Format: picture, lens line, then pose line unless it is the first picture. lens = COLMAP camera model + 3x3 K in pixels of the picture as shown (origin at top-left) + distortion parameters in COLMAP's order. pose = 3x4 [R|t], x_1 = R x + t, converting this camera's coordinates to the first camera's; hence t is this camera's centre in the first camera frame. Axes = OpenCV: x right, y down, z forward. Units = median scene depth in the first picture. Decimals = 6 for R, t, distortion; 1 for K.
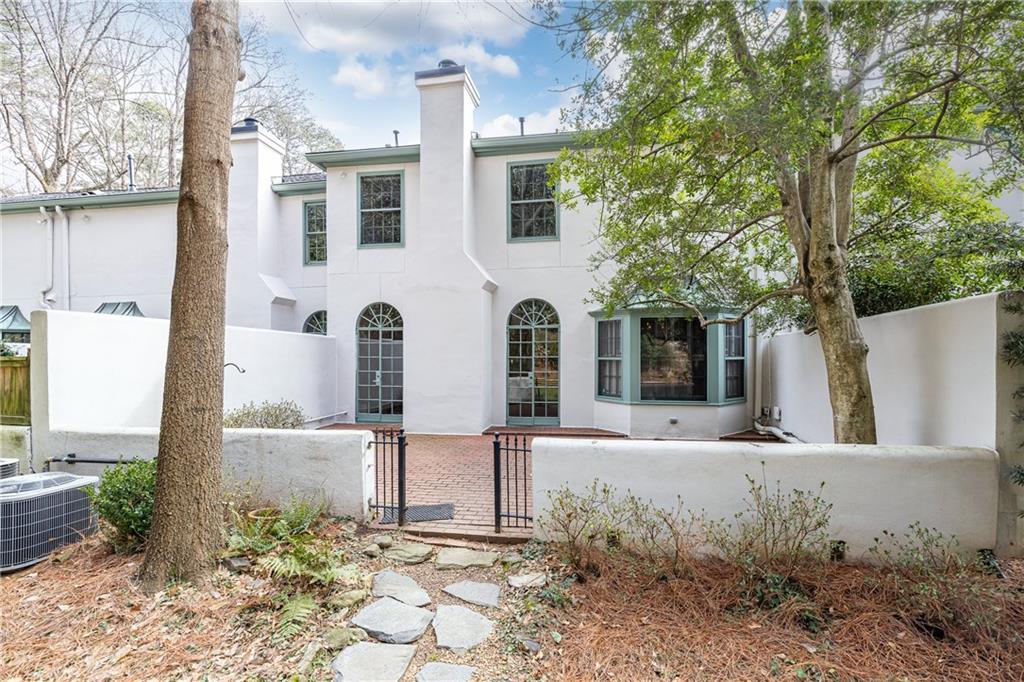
lens RADIAL K [[452.1, 0, 545.0], [0, 452.1, 354.5], [0, 0, 1]] dist [0.009535, -0.000234]
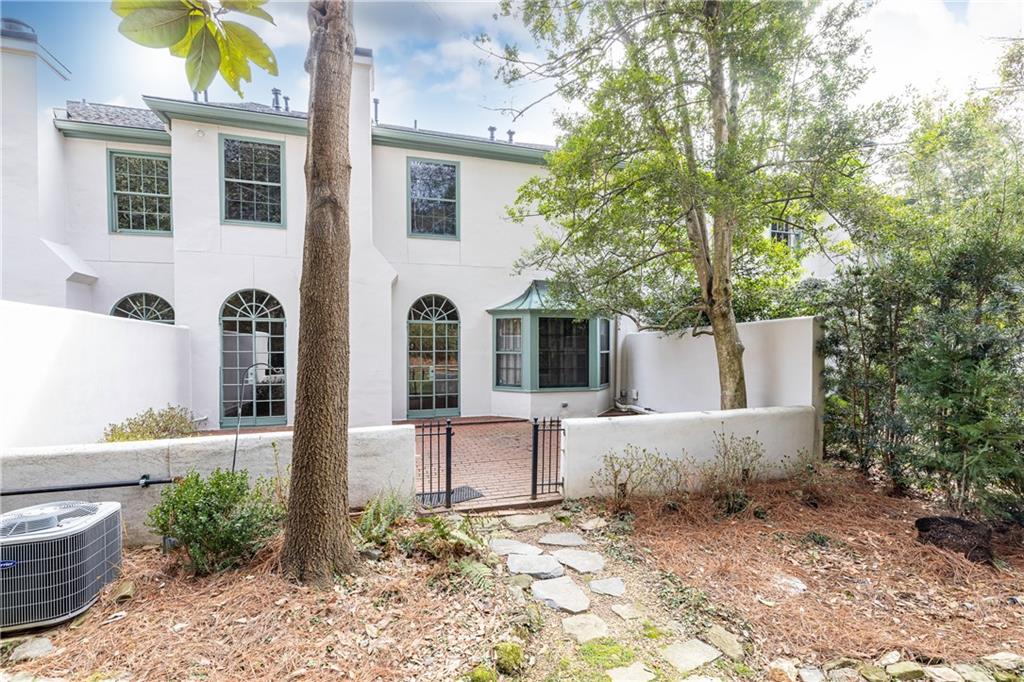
lens RADIAL K [[452.1, 0, 545.0], [0, 452.1, 354.5], [0, 0, 1]] dist [0.009535, -0.000234]
pose [[0.893929, -0.006074, 0.448168, -0.391960], [-0.002912, 0.999808, 0.019358, -0.011771], [-0.448200, -0.018610, 0.893740, -0.056460]]
